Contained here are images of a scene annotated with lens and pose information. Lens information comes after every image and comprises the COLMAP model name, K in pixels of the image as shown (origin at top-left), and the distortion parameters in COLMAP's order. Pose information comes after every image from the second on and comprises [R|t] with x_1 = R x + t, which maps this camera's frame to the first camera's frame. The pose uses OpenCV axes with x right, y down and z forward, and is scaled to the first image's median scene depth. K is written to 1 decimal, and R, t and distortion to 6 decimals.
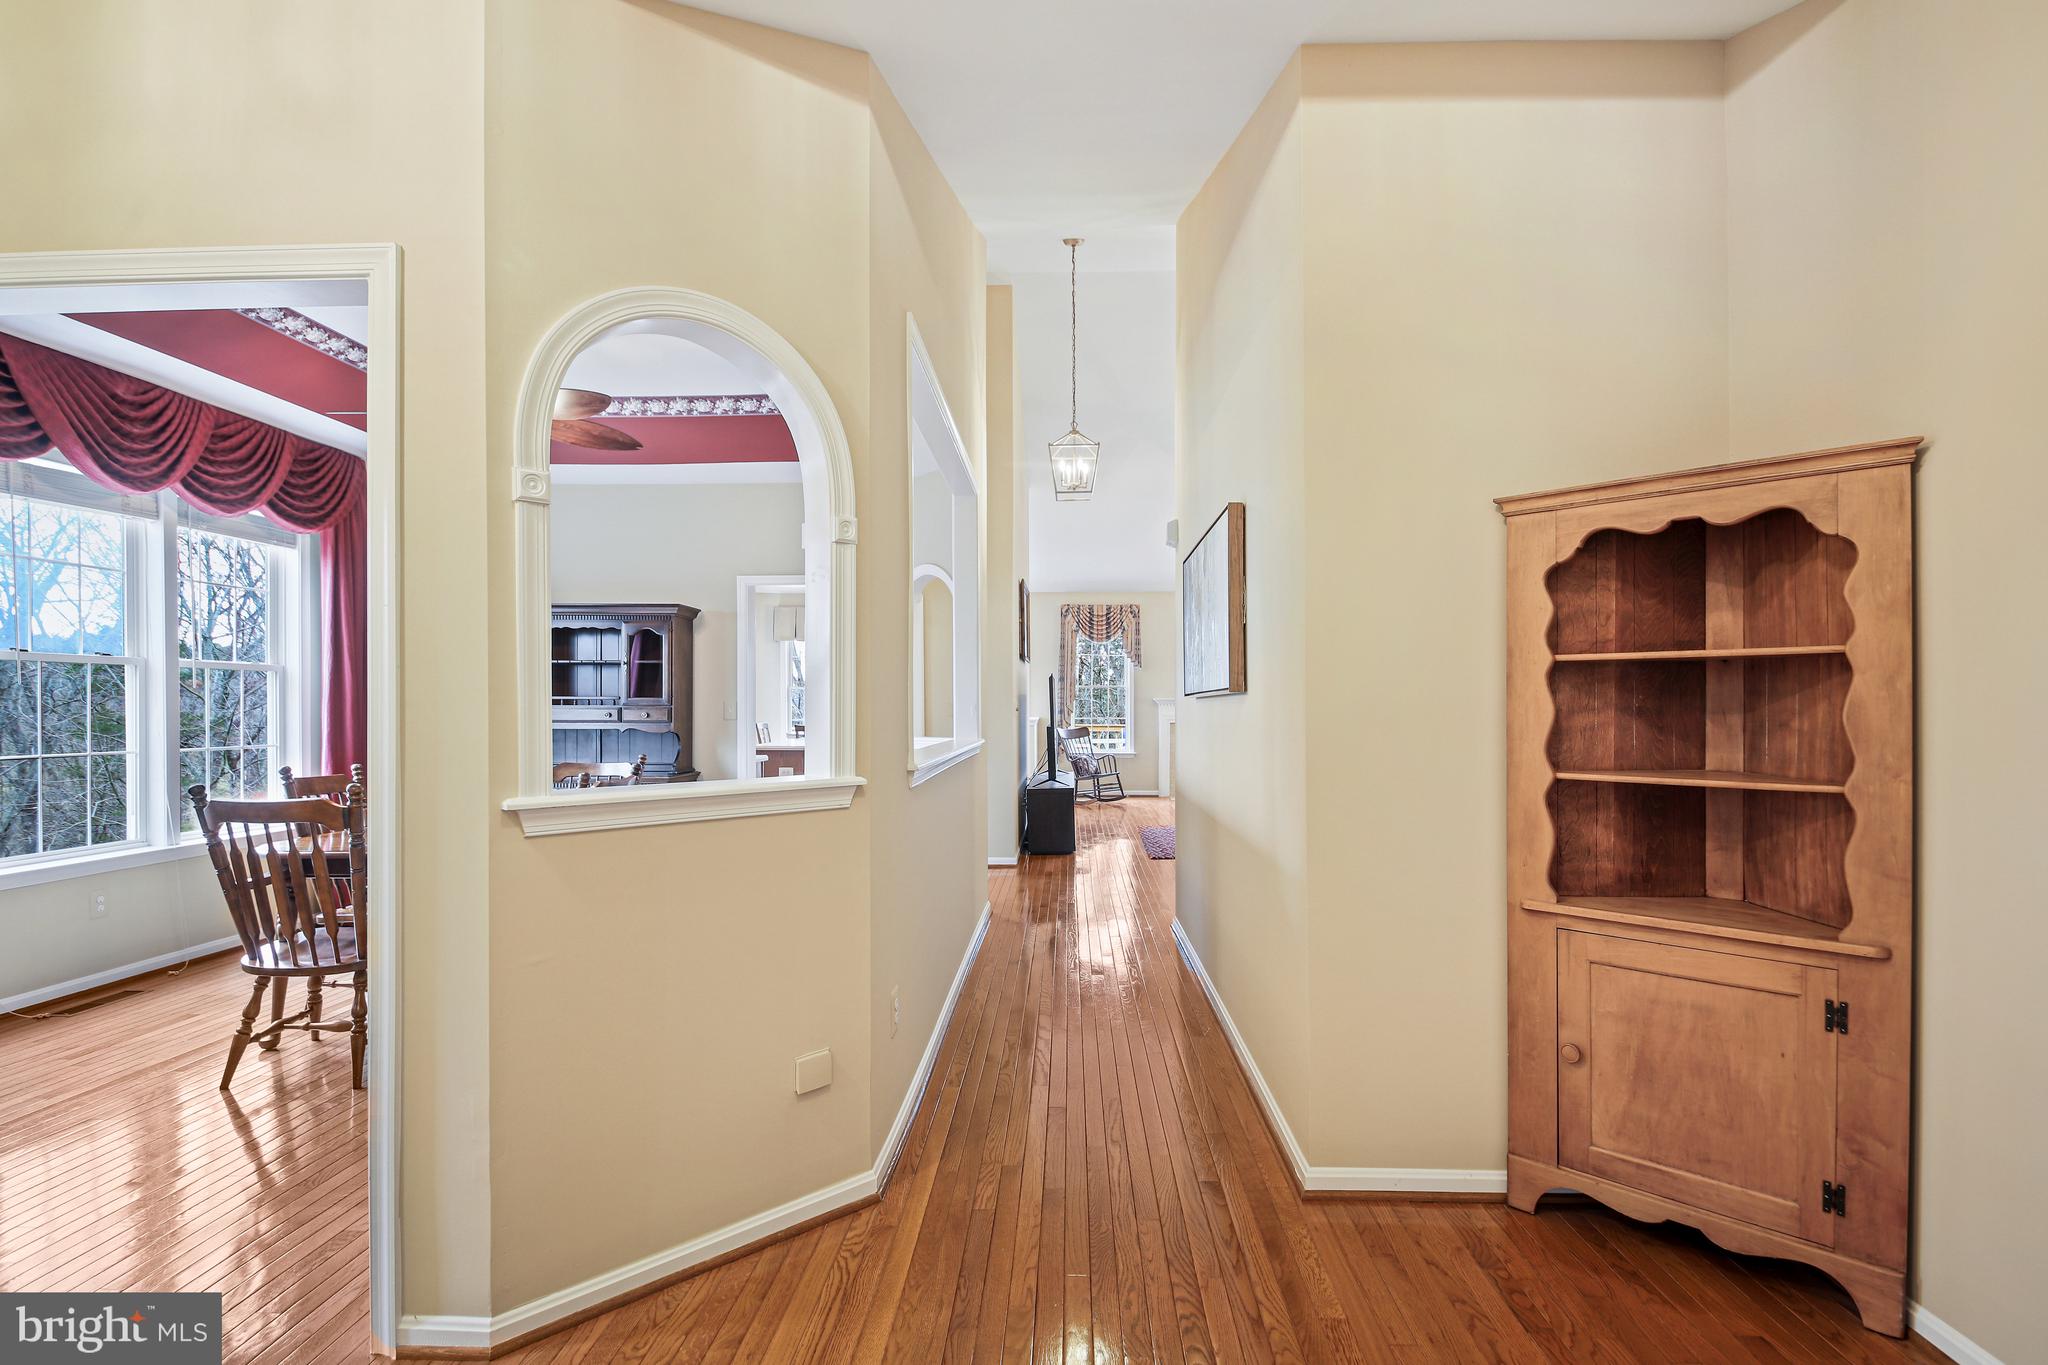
lens RADIAL K [[998.7, 0, 1016.6], [0, 998.7, 701.2], [0, 0, 1]] dist [-0.005944, -0.000909]
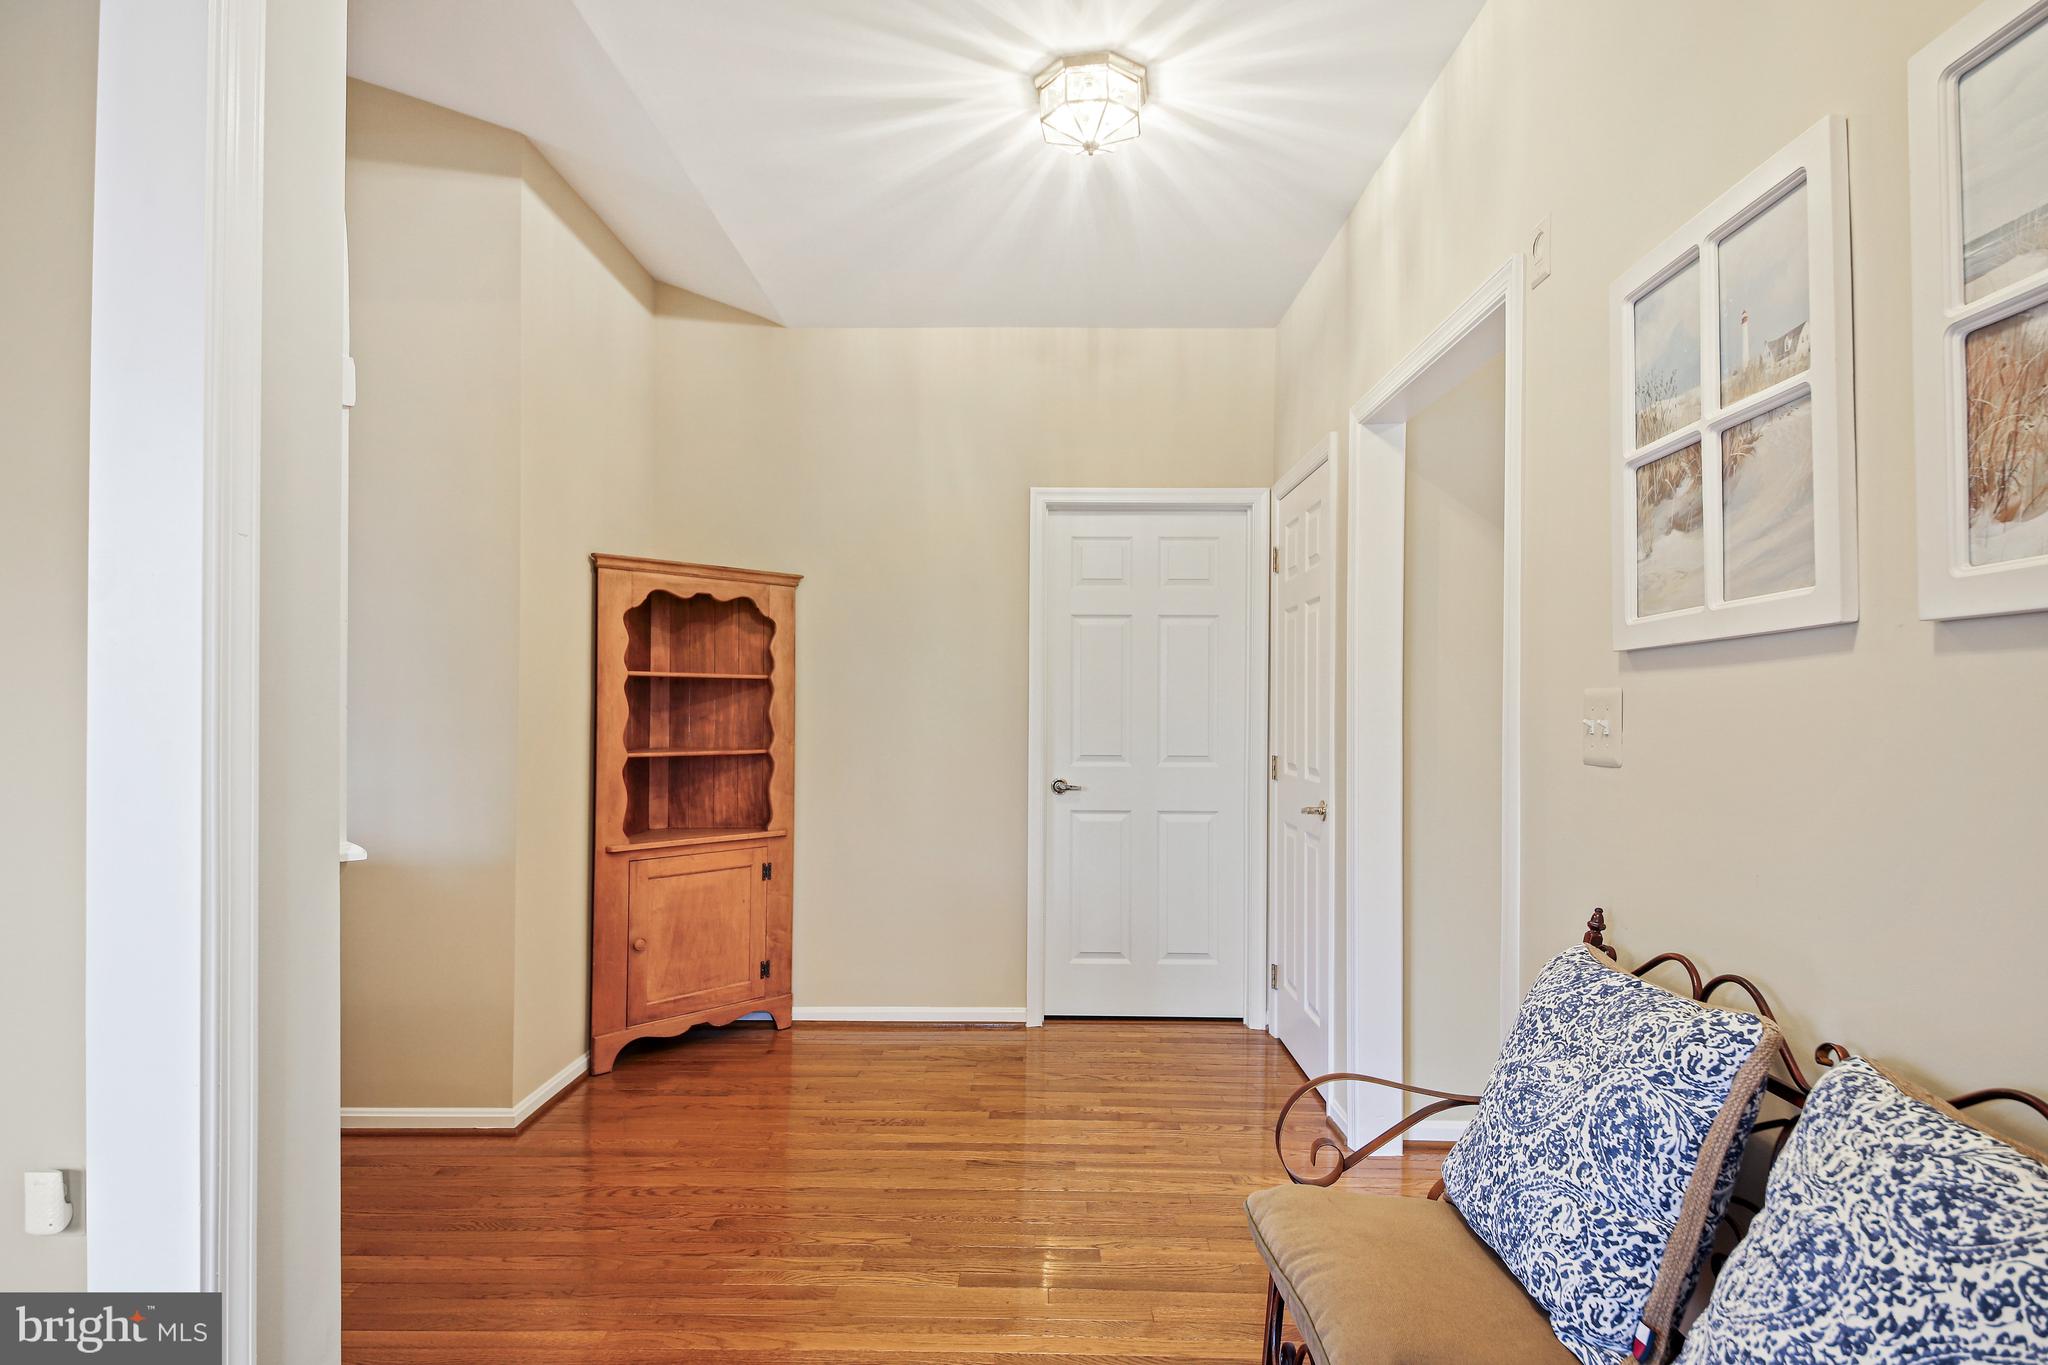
lens RADIAL K [[1197.7, 0, 1021.9], [0, 1197.7, 684.3], [0, 0, 1]] dist [0.006703, 0.000705]
pose [[-0.054178, 0.018462, 0.998361, -1.293720], [-0.006342, 0.999803, -0.018833, 0.001331], [-0.998511, -0.007352, -0.054050, 0.560433]]
